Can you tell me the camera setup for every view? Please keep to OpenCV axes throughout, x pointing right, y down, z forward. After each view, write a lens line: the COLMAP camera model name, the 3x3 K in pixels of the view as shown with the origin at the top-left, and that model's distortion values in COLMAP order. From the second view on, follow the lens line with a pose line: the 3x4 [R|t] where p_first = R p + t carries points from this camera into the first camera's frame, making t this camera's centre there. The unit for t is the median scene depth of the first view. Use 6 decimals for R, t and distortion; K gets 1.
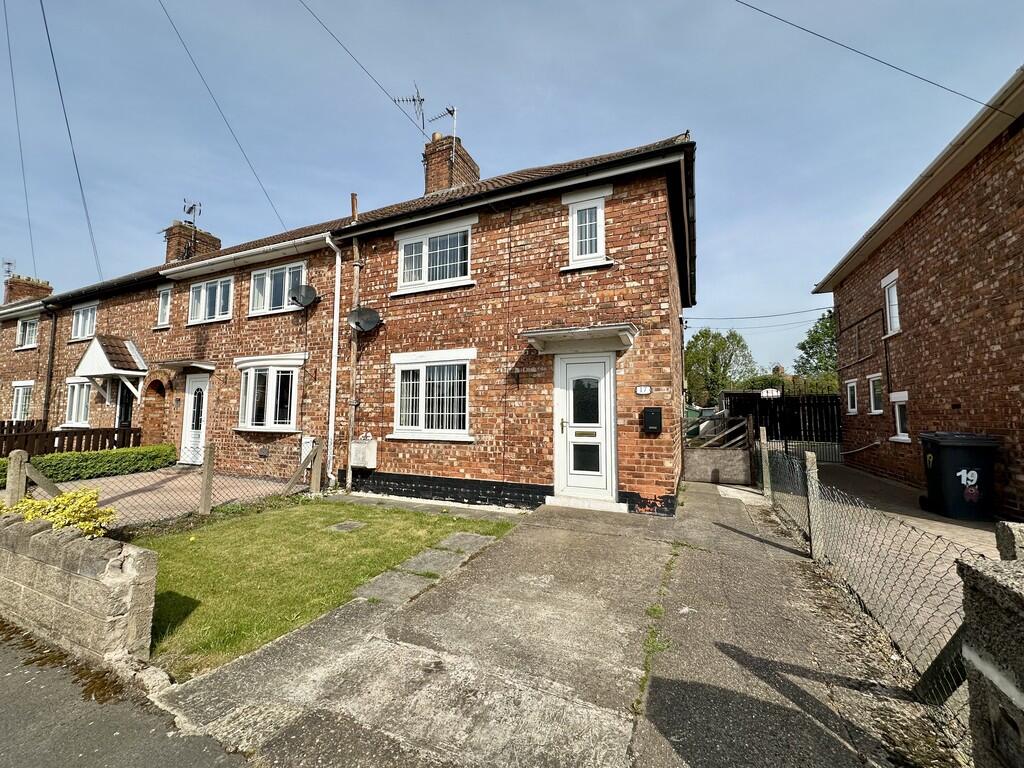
lens RADIAL K [[408.7, 0, 510.6], [0, 408.7, 381.4], [0, 0, 1]] dist [-0.002402, 0.000646]
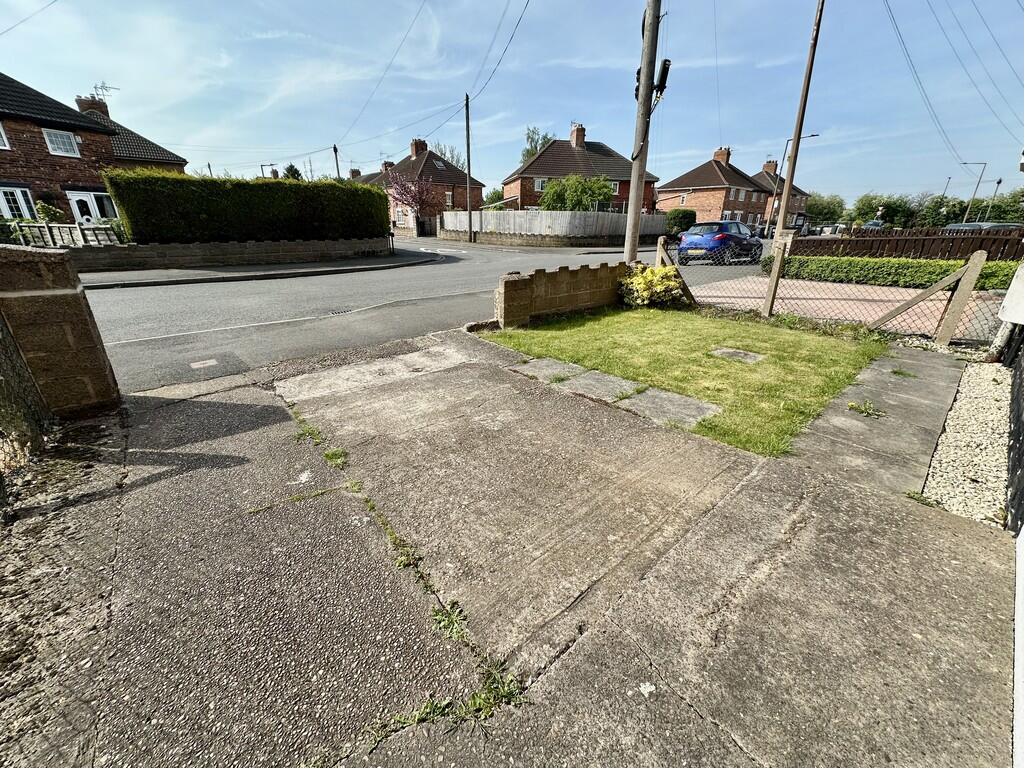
lens RADIAL K [[408.7, 0, 510.6], [0, 408.7, 381.4], [0, 0, 1]] dist [-0.002402, 0.000646]
pose [[-0.425372, 0.319258, -0.846837, 0.830070], [0.062452, 0.943837, 0.324457, 0.201409], [0.902861, 0.085128, -0.421420, 1.624772]]
